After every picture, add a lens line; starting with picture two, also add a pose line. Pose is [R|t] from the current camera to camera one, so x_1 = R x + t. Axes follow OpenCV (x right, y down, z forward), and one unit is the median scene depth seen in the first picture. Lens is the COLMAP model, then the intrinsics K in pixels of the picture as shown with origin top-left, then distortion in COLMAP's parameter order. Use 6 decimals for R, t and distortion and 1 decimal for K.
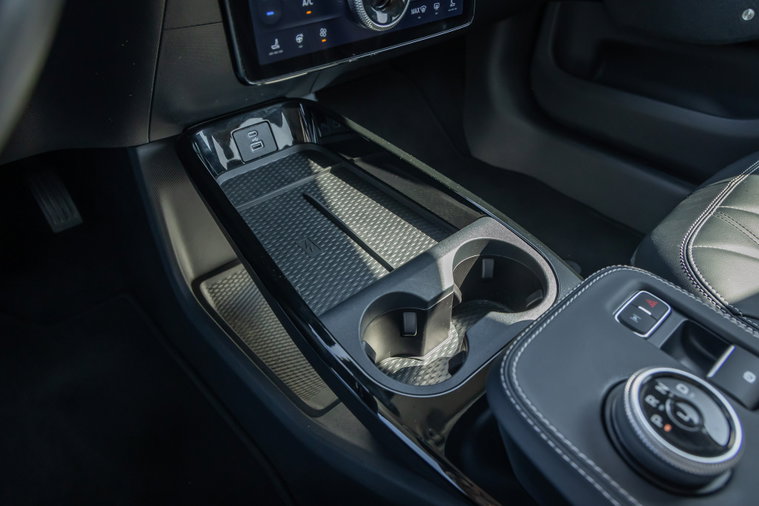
lens RADIAL K [[519.7, 0, 381.6], [0, 519.7, 253.4], [0, 0, 1]] dist [-0.007865, -0.001715]
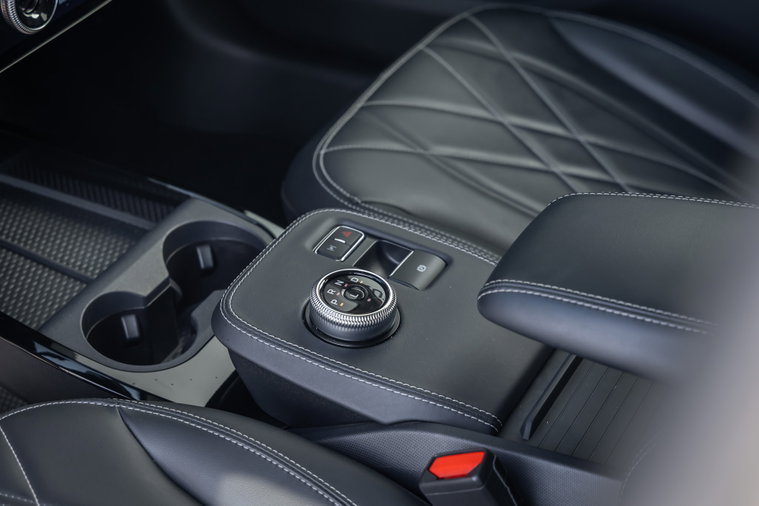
lens RADIAL K [[1572.9, 0, 379.9], [0, 1572.9, 252.5], [0, 0, 1]] dist [0.000588, 0.000000]
pose [[0.931813, -0.222133, 0.287023, -0.376362], [0.245367, 0.968280, -0.047205, 0.309085], [-0.267433, 0.114412, 0.956760, -2.197095]]
